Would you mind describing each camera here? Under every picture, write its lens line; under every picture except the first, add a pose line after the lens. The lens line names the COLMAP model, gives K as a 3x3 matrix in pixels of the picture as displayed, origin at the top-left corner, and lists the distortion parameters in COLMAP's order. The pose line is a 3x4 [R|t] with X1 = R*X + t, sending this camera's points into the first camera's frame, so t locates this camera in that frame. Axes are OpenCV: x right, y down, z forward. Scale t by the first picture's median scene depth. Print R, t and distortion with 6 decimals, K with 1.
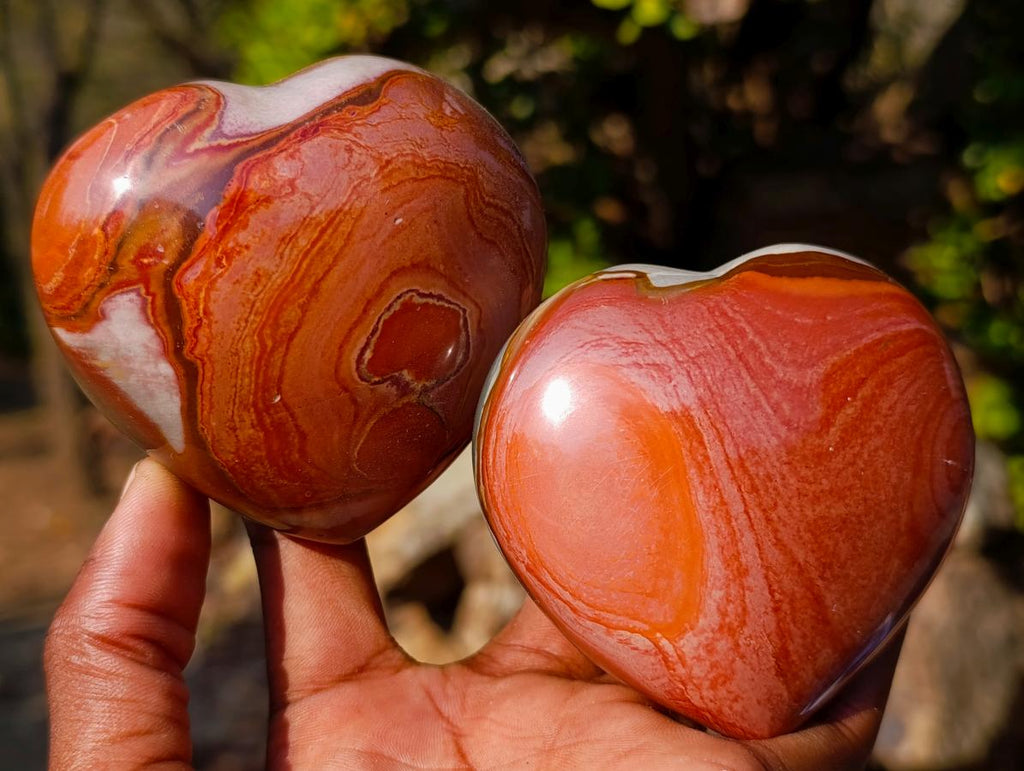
lens RADIAL K [[1509.4, 0, 512.0], [0, 1509.4, 385.5], [0, 0, 1]] dist [0.386239, -2.365108]
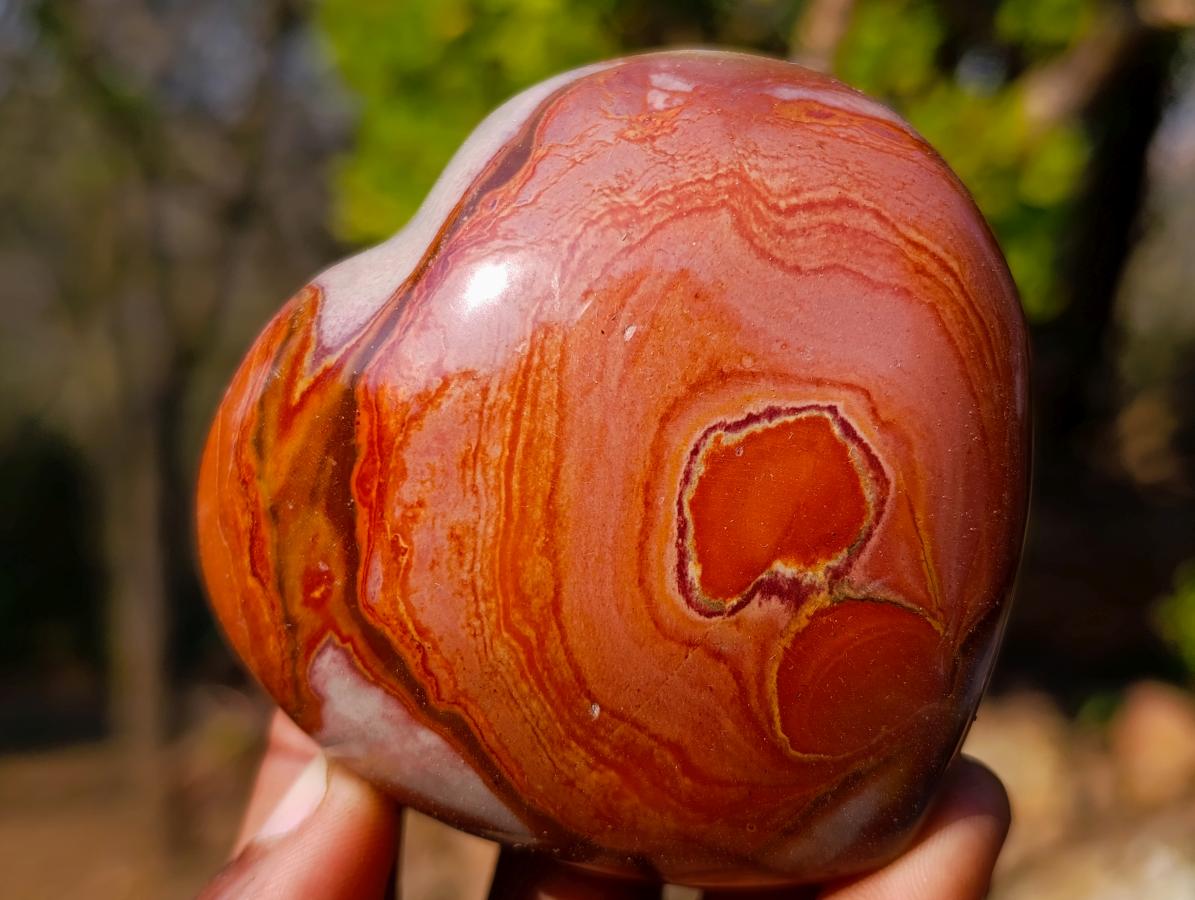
lens RADIAL K [[1761.5, 0, 597.5], [0, 1761.5, 450.0], [0, 0, 1]] dist [0.386239, -2.365108]
pose [[0.760705, -0.445800, -0.471795, 0.198850], [0.436124, 0.889370, -0.137176, 0.013219], [0.480754, -0.101411, 0.870972, 0.423608]]
